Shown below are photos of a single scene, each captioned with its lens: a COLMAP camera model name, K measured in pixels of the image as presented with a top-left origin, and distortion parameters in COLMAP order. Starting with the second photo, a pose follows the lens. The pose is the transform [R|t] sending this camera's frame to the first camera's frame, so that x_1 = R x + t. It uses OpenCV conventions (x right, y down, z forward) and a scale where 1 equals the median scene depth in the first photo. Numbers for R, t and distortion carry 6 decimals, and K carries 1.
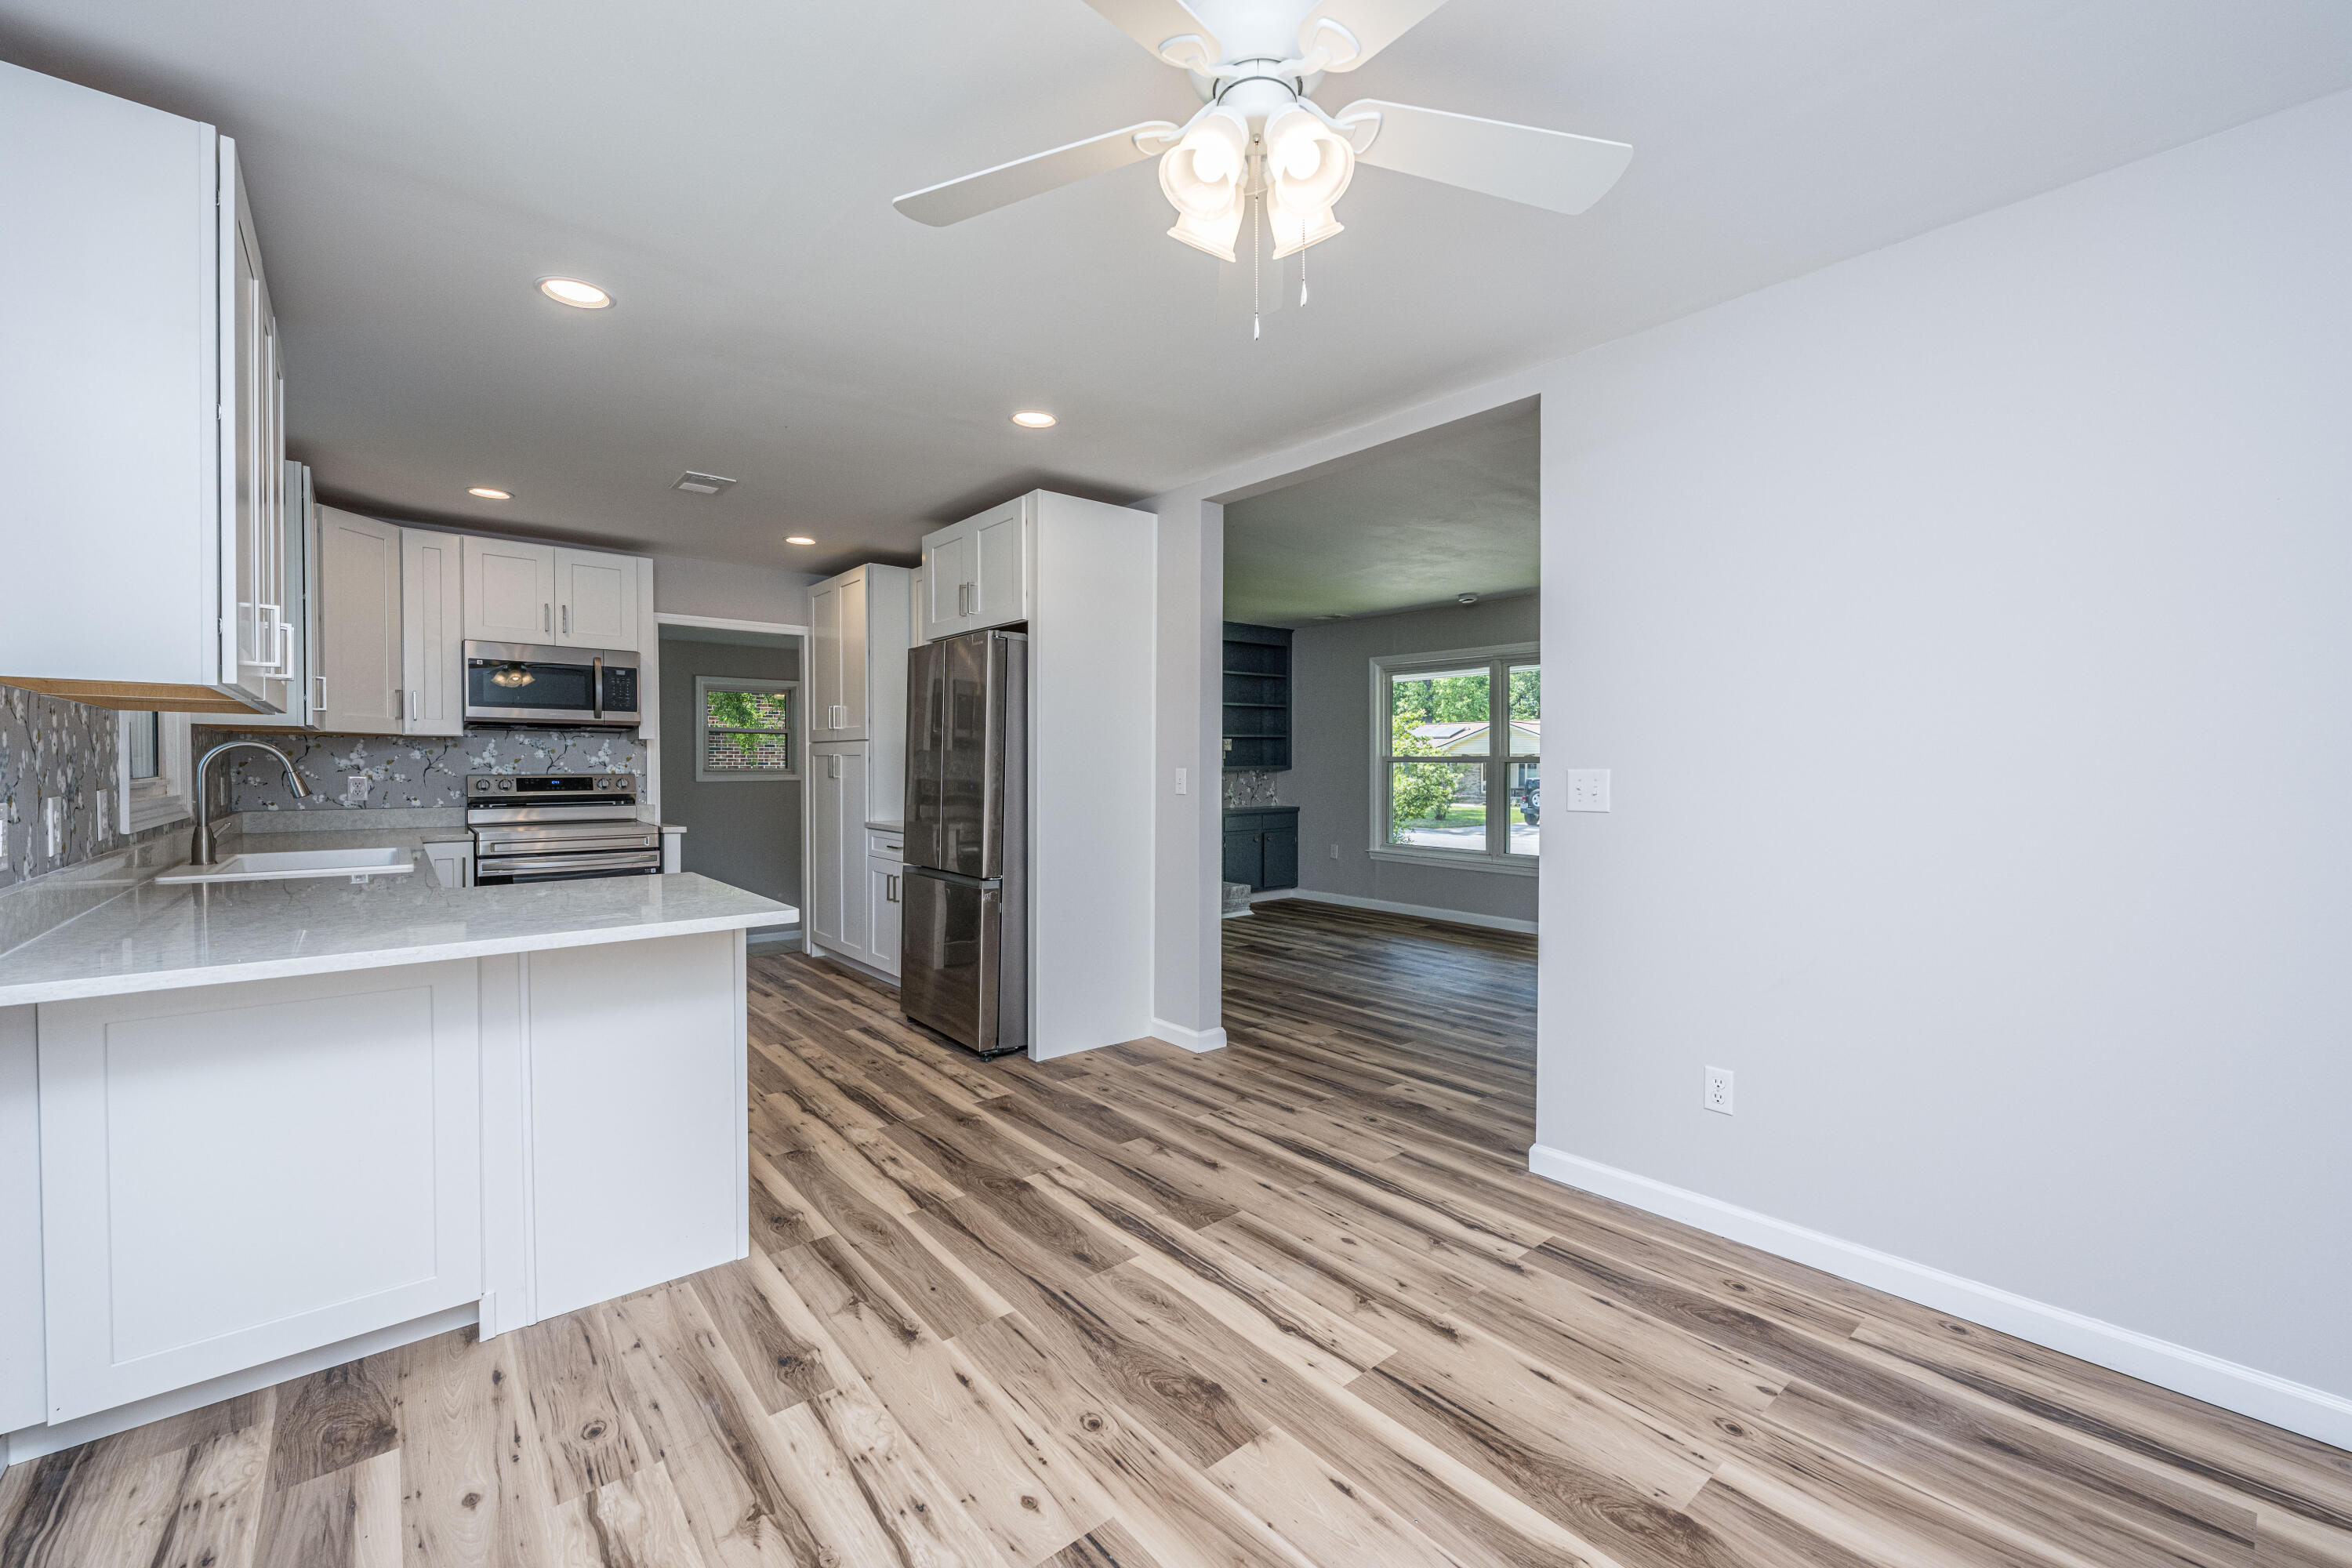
lens RADIAL K [[941.9, 0, 1169.8], [0, 941.9, 807.6], [0, 0, 1]] dist [-0.000751, 0.000503]
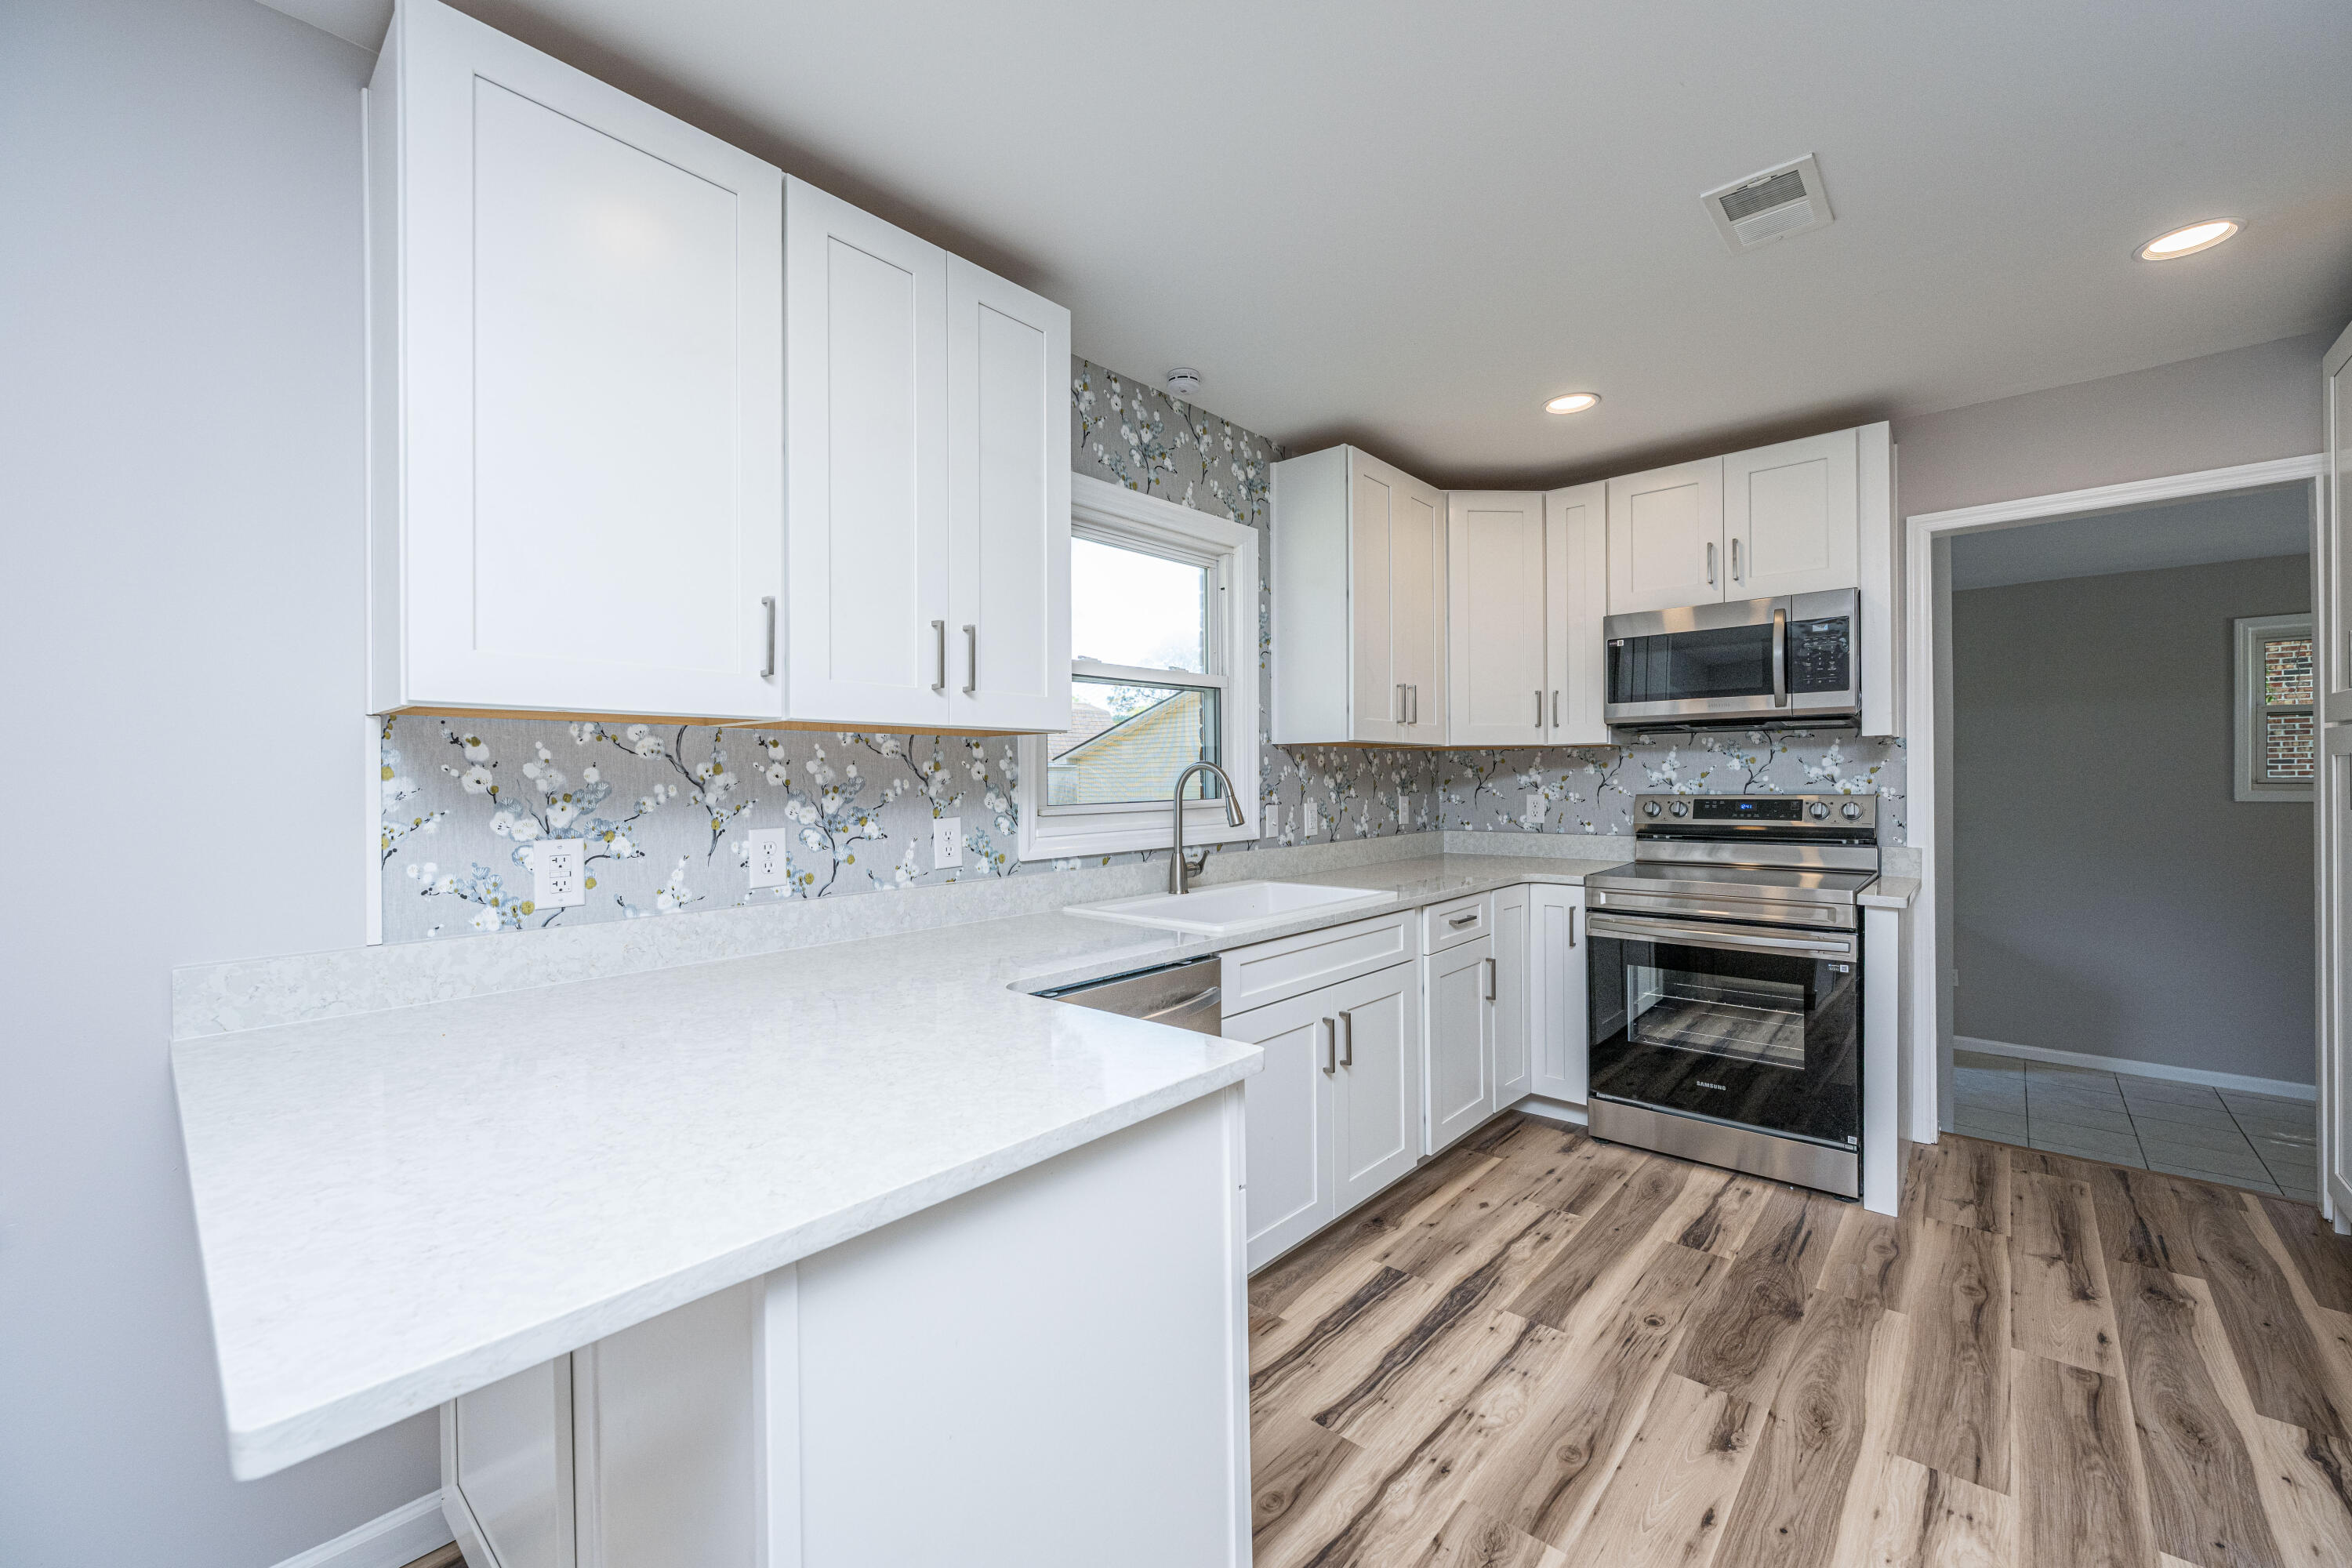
lens RADIAL K [[941.9, 0, 1198.5], [0, 941.9, 783.3], [0, 0, 1]] dist [-0.000751, 0.000503]
pose [[0.162503, 0.002386, -0.986705, -0.076228], [-0.035516, 0.999363, -0.003433, -0.041060], [0.986069, 0.035601, 0.162484, 0.752514]]
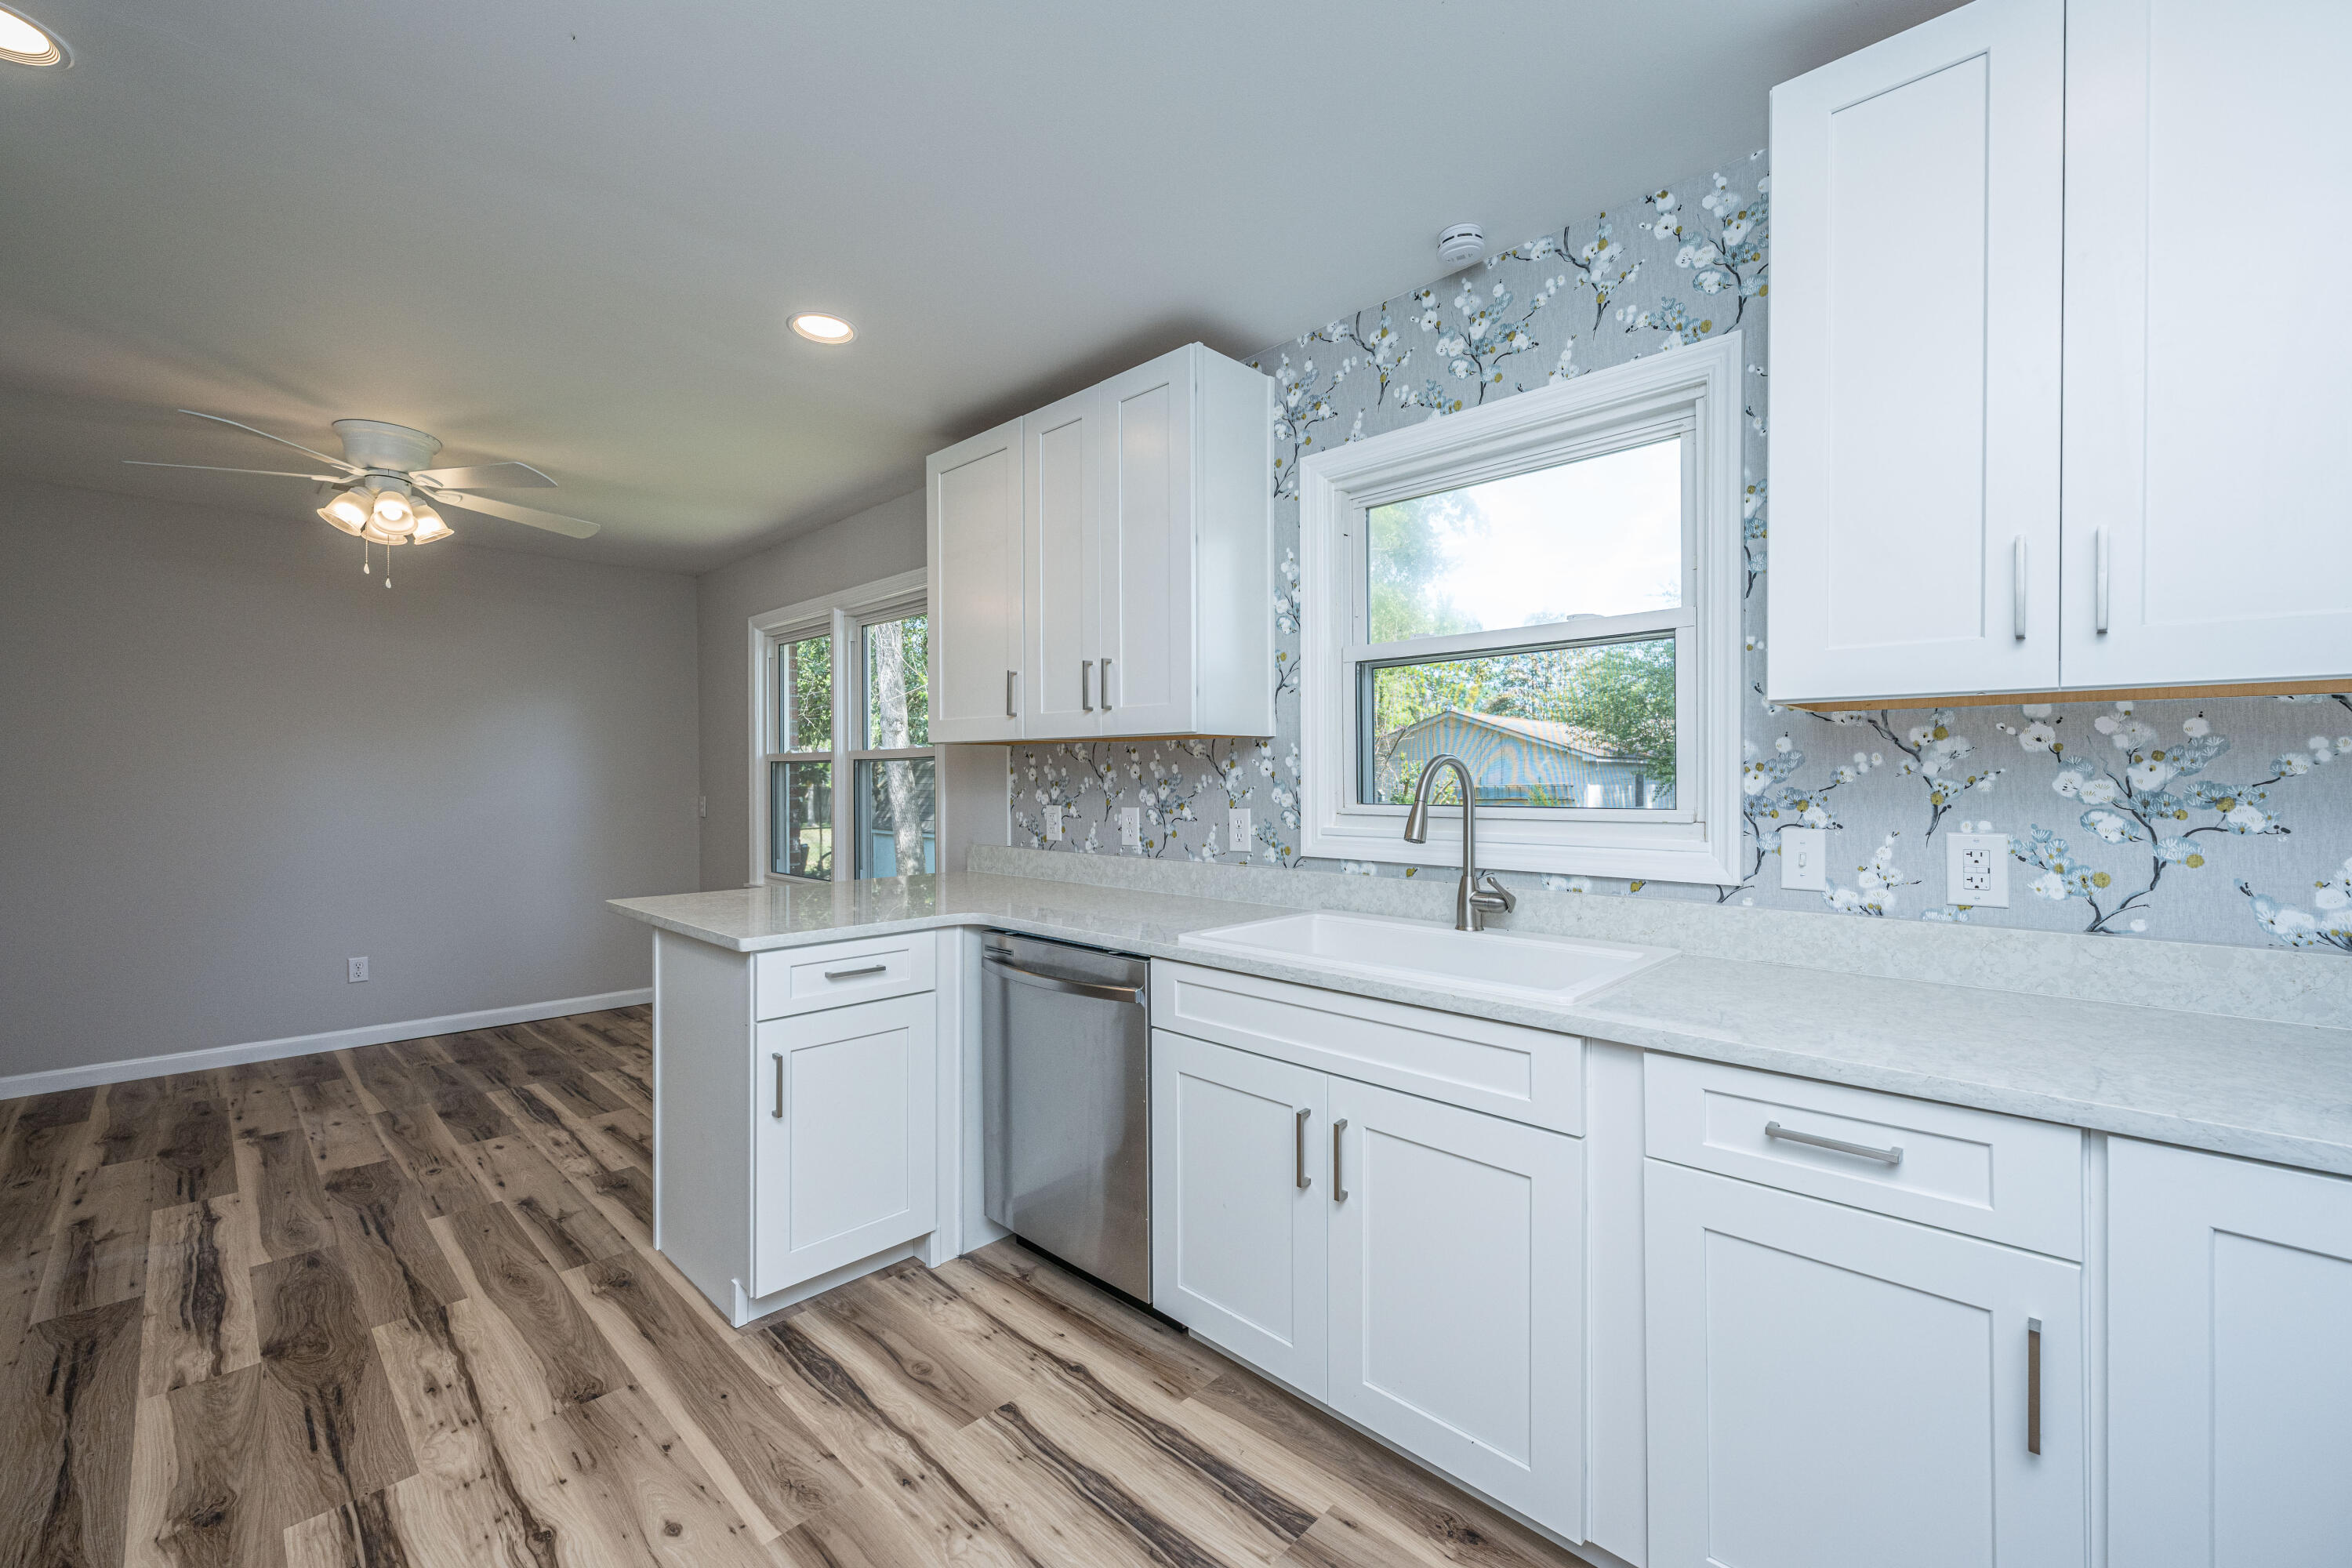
lens RADIAL K [[941.9, 0, 1173.9], [0, 941.9, 779.1], [0, 0, 1]] dist [-0.000751, 0.000503]
pose [[-0.993586, 0.002198, -0.113055, -0.642685], [-0.003518, 0.998726, 0.050335, -0.077048], [0.113021, 0.050410, -0.992313, 1.476241]]
